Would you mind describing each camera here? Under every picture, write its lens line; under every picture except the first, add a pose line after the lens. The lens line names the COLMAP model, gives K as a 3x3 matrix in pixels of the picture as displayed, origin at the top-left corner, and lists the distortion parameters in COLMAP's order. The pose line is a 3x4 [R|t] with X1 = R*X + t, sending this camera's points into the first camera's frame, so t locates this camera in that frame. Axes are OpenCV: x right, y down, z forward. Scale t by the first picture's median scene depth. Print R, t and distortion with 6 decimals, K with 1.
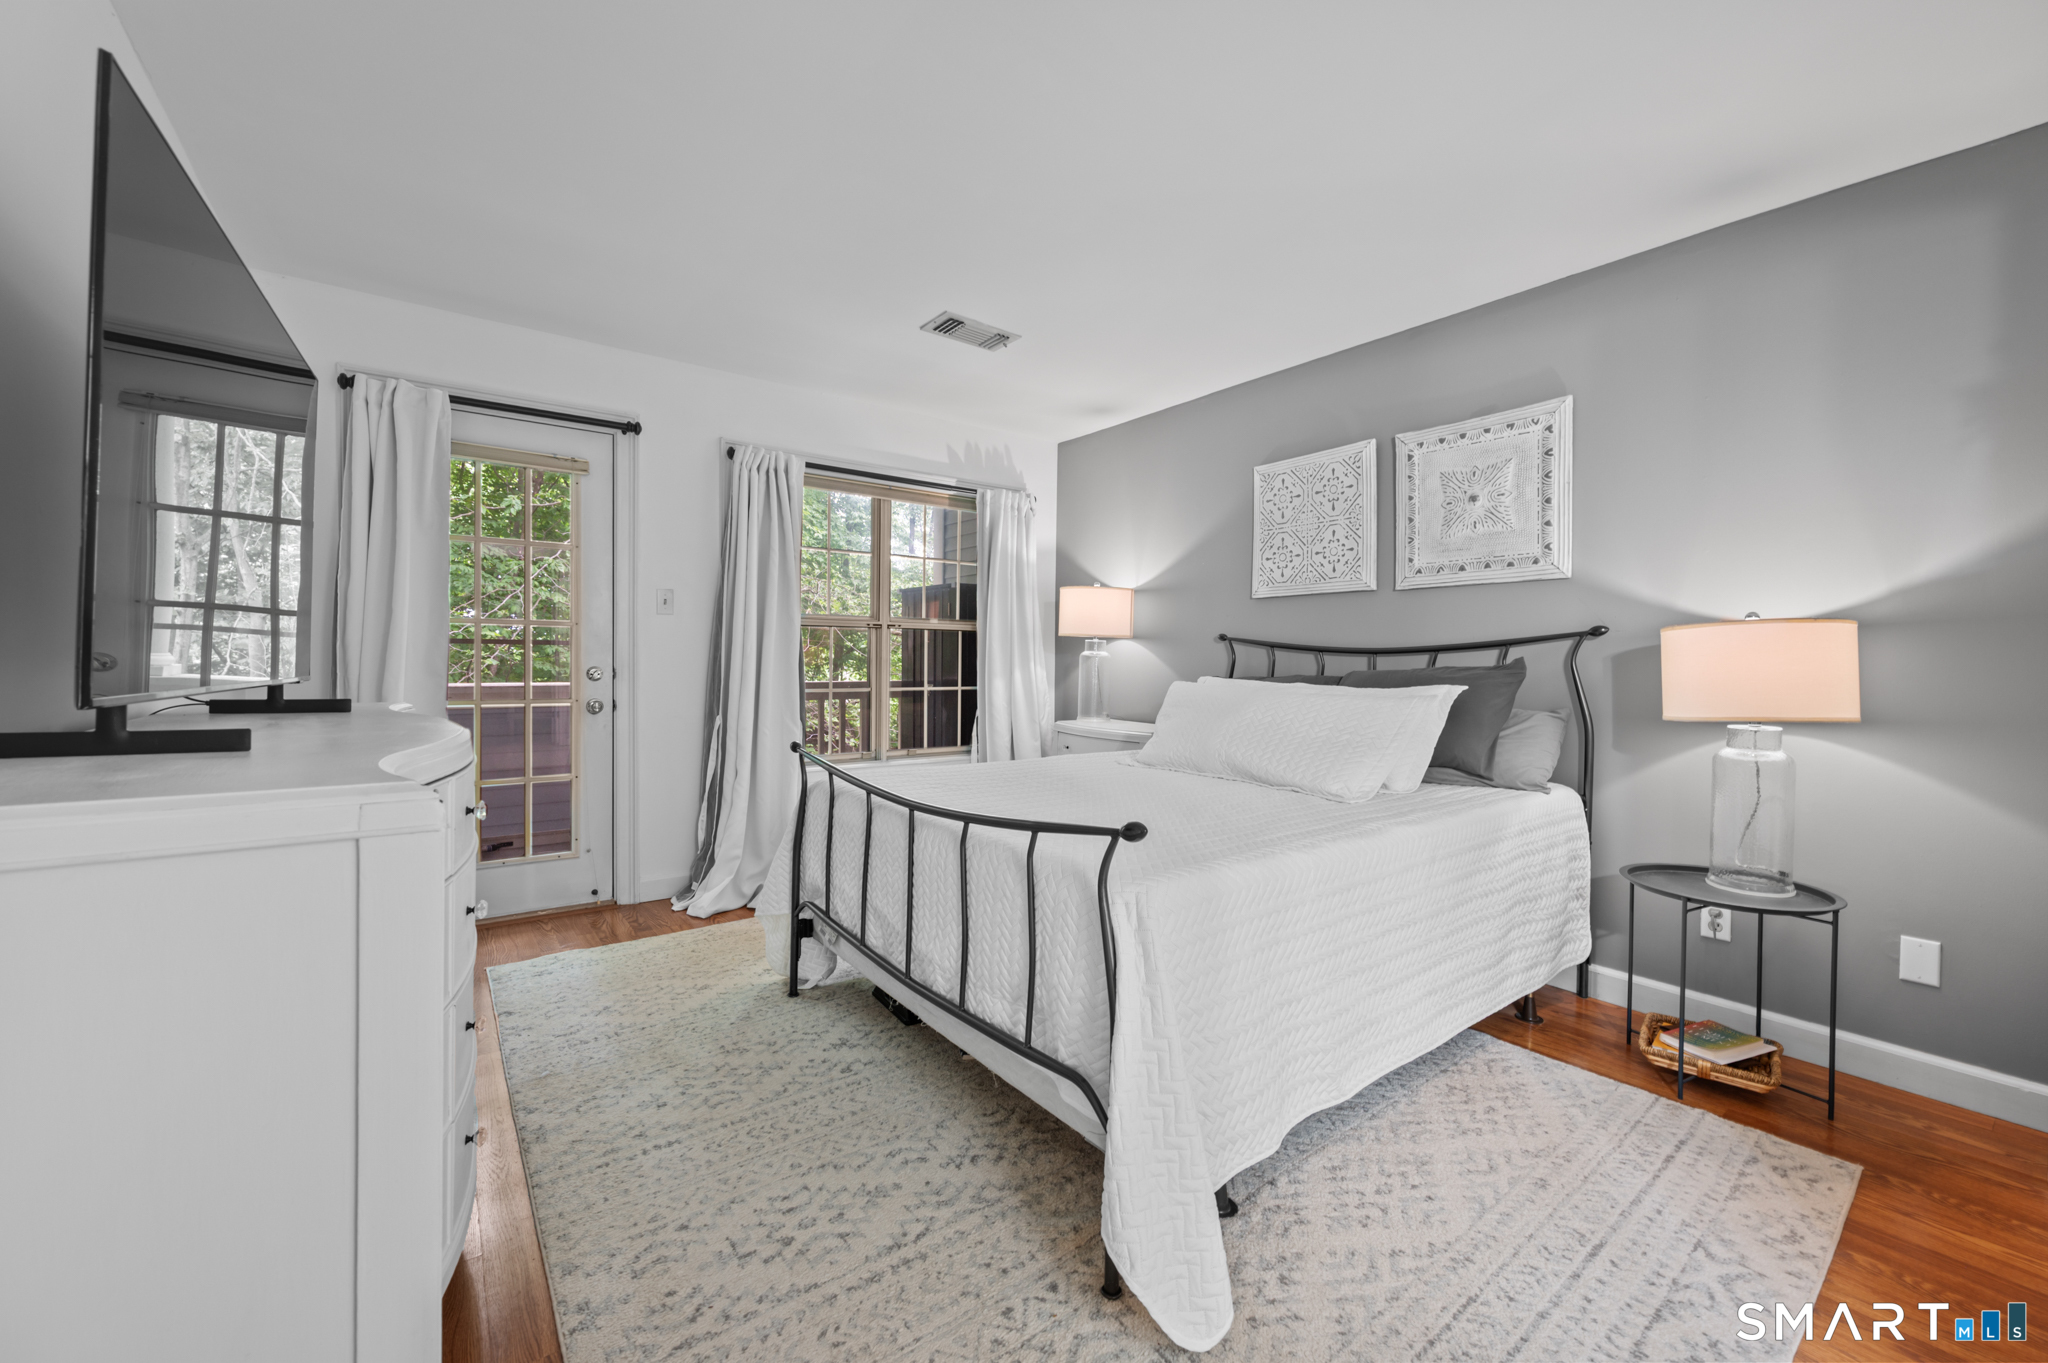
lens RADIAL K [[812.8, 0, 1030.8], [0, 812.8, 671.3], [0, 0, 1]] dist [0.000912, -0.000478]
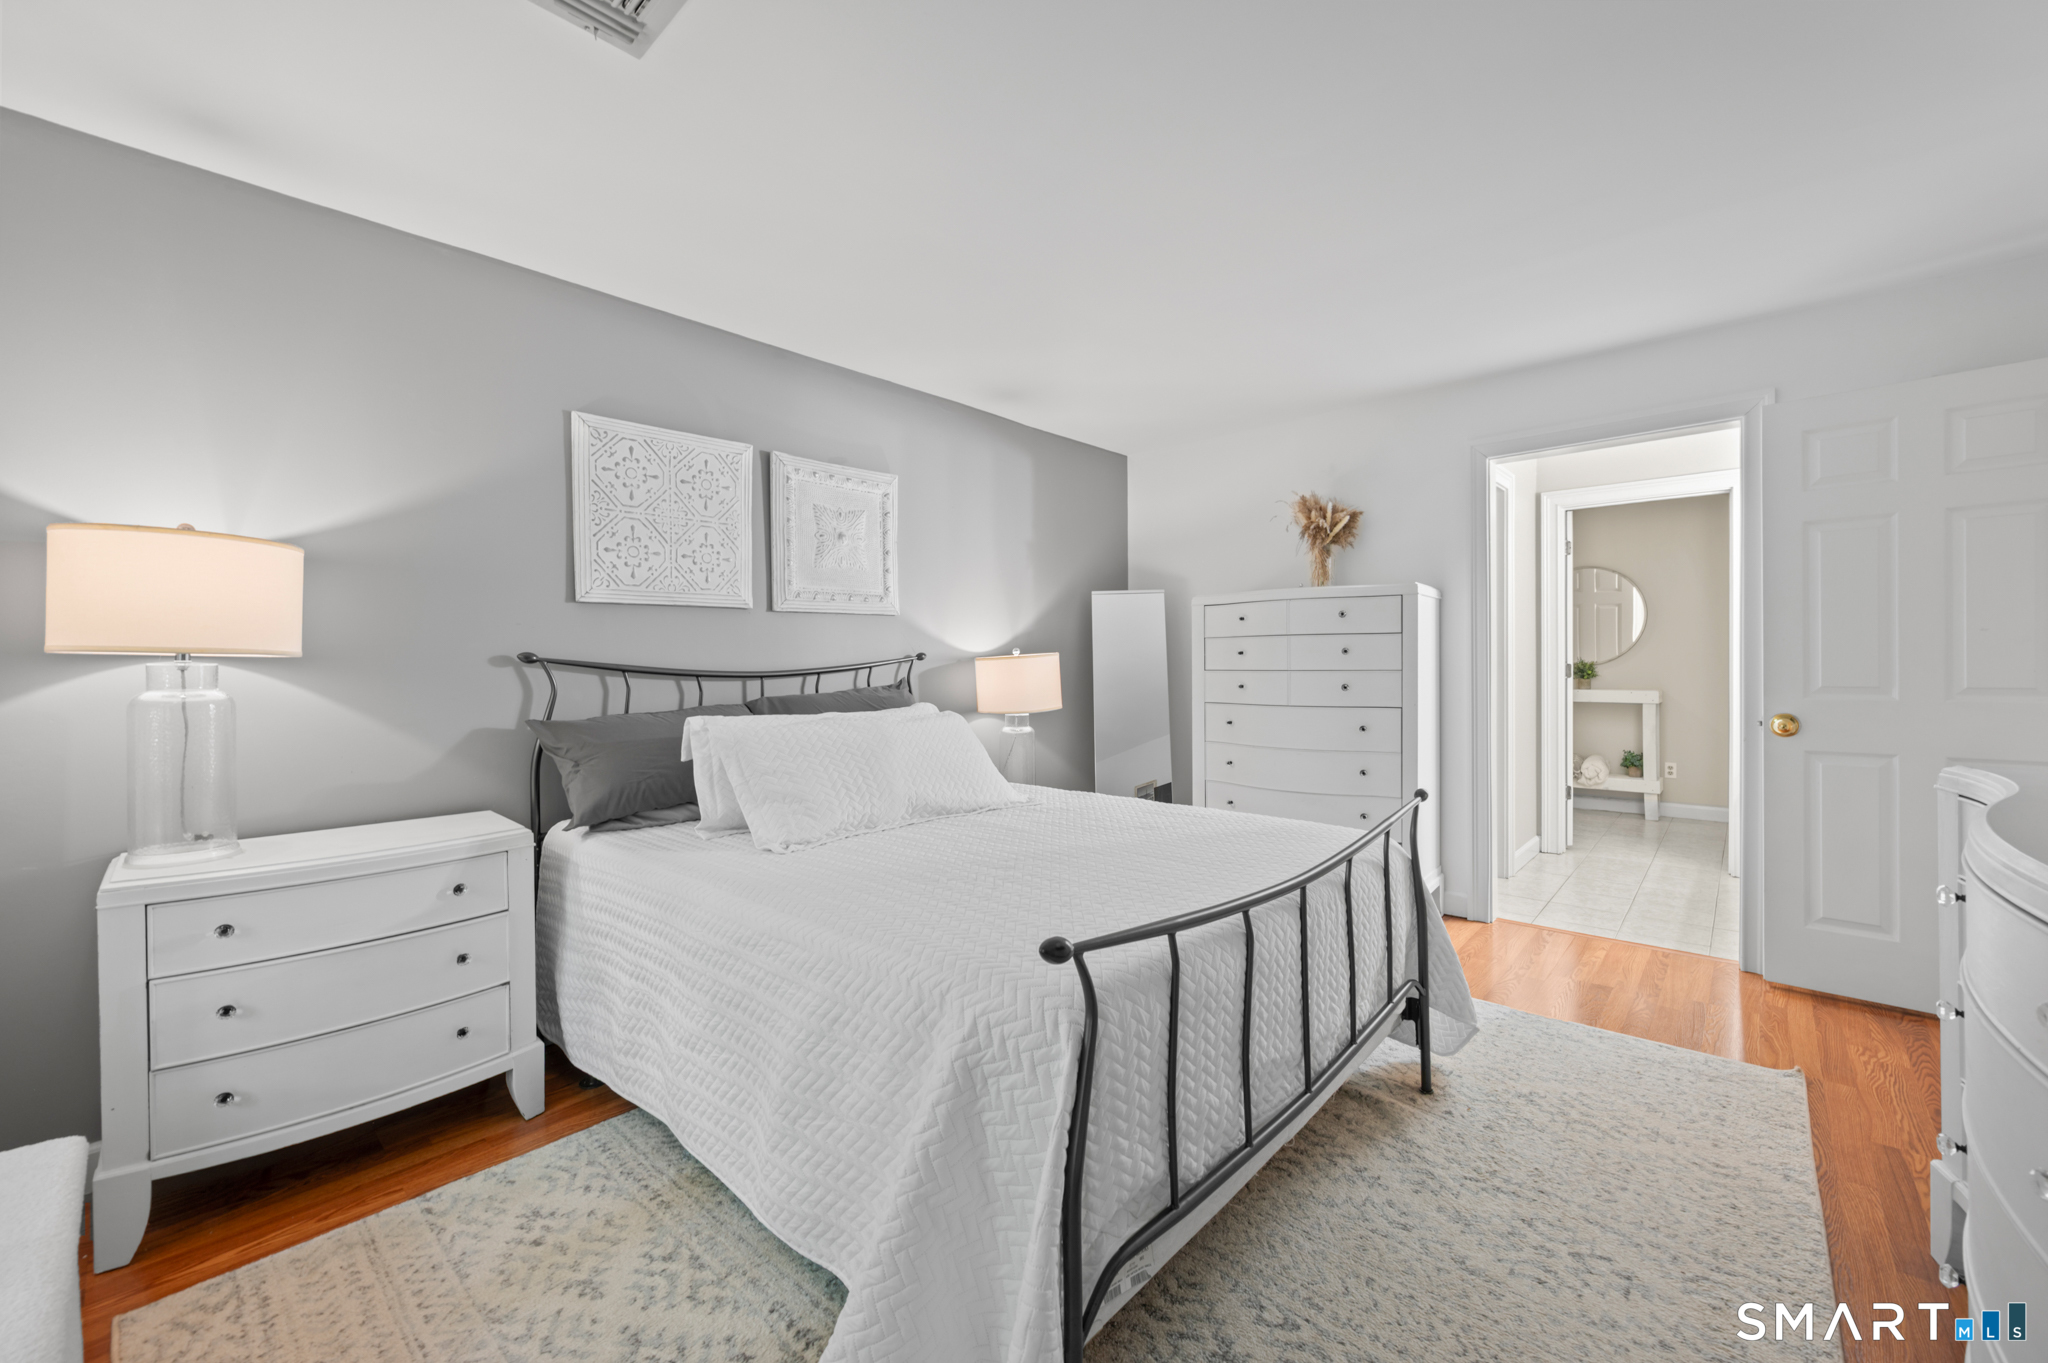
lens RADIAL K [[812.8, 0, 1030.8], [0, 812.8, 671.3], [0, 0, 1]] dist [0.000912, -0.000478]
pose [[-0.196024, -0.022322, 0.980345, -0.597310], [0.025577, 0.999284, 0.027868, -0.050916], [-0.980266, 0.030537, -0.195313, 0.953452]]
